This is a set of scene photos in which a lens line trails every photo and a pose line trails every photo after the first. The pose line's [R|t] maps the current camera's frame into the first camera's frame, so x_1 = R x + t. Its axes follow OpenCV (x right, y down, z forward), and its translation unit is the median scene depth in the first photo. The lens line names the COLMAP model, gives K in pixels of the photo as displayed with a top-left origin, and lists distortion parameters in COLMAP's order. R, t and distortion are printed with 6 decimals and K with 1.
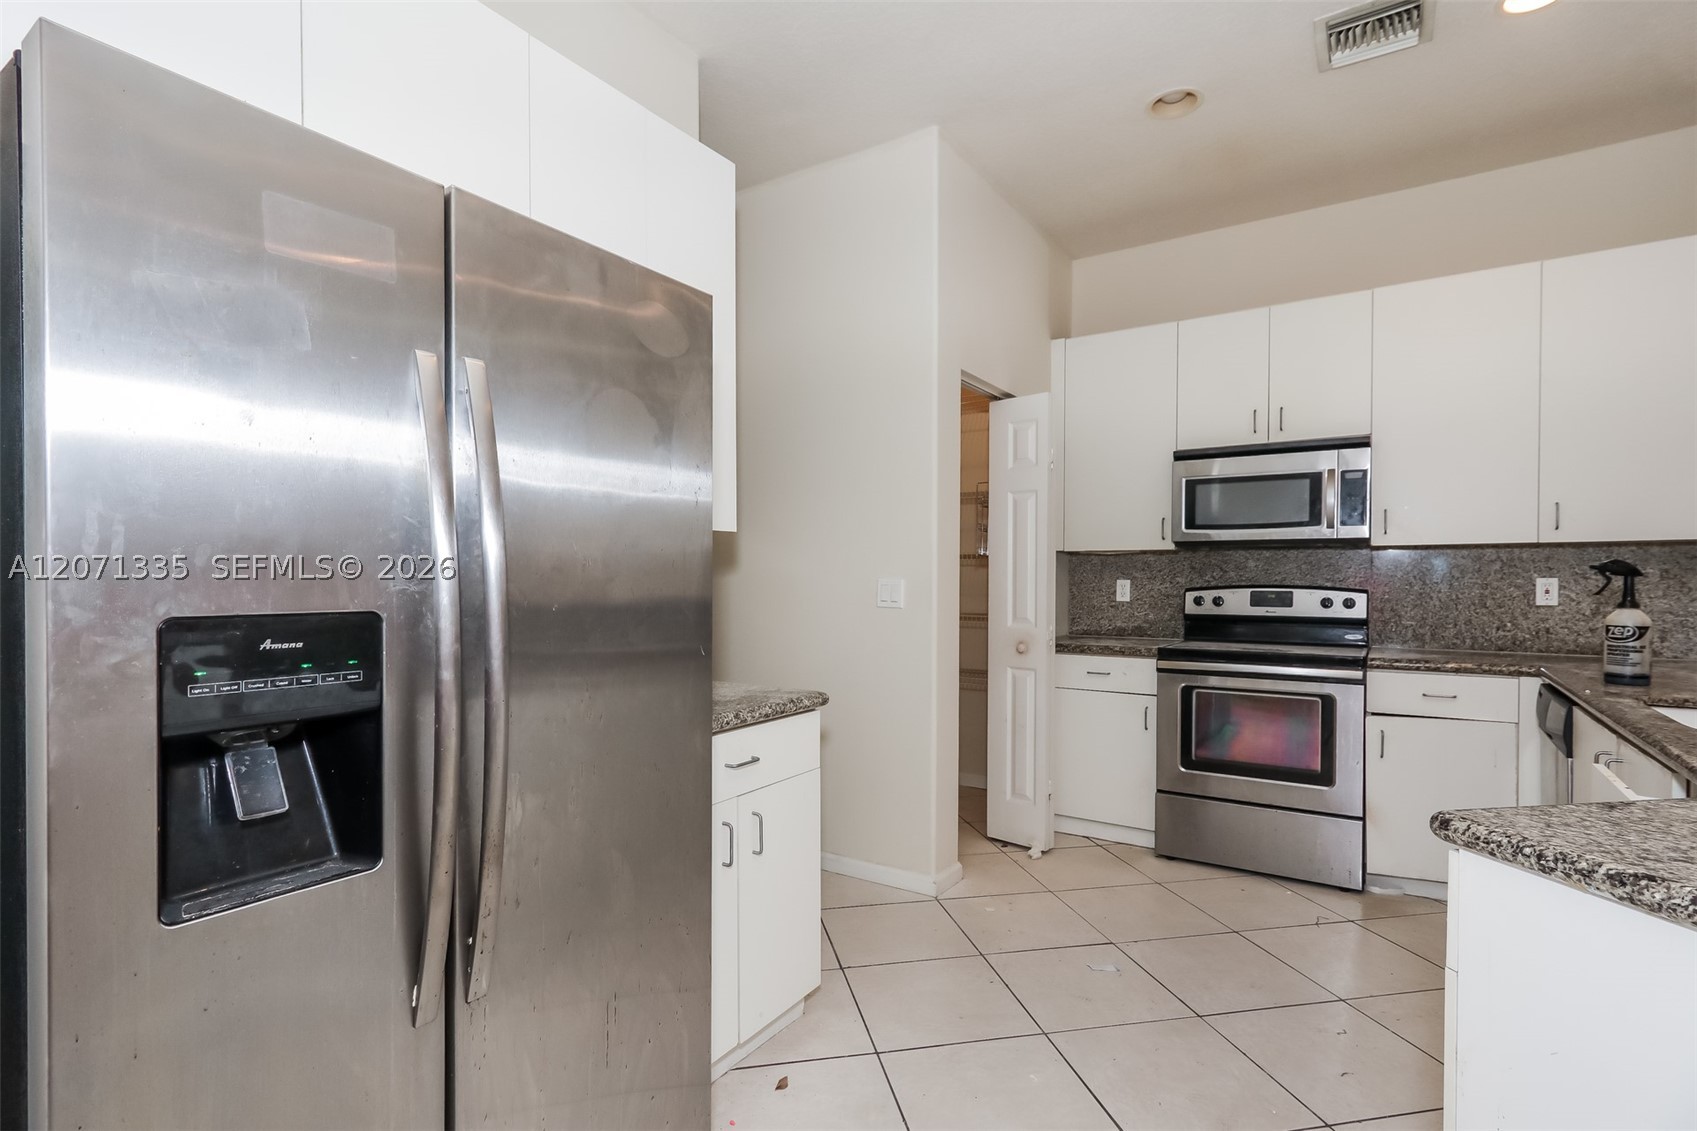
lens RADIAL K [[835.6, 0, 849.5], [0, 835.6, 574.7], [0, 0, 1]] dist [-0.004675, -0.001311]
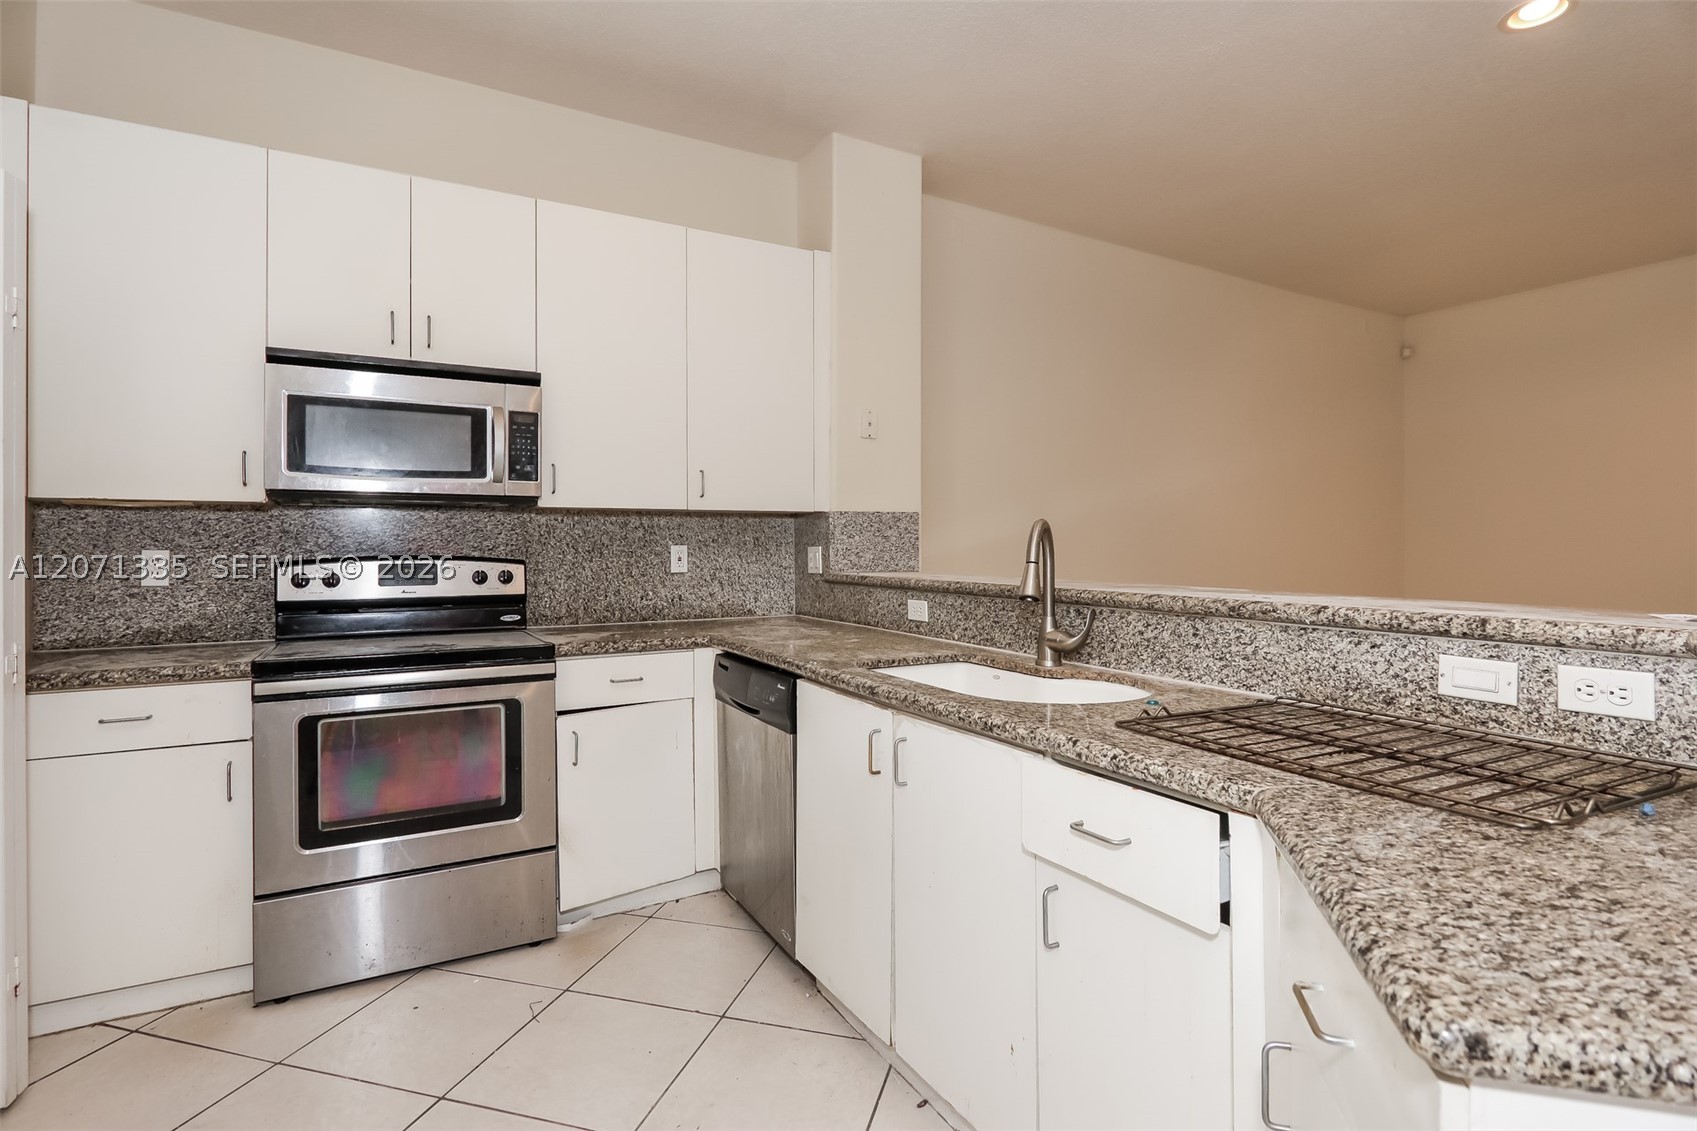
lens RADIAL K [[835.6, 0, 852.6], [0, 835.6, 548.8], [0, 0, 1]] dist [-0.004675, -0.001311]
pose [[0.463266, -0.005722, 0.886201, 0.035469], [0.000265, 0.999980, 0.006318, 0.001599], [-0.886219, -0.002692, 0.463258, 0.333938]]
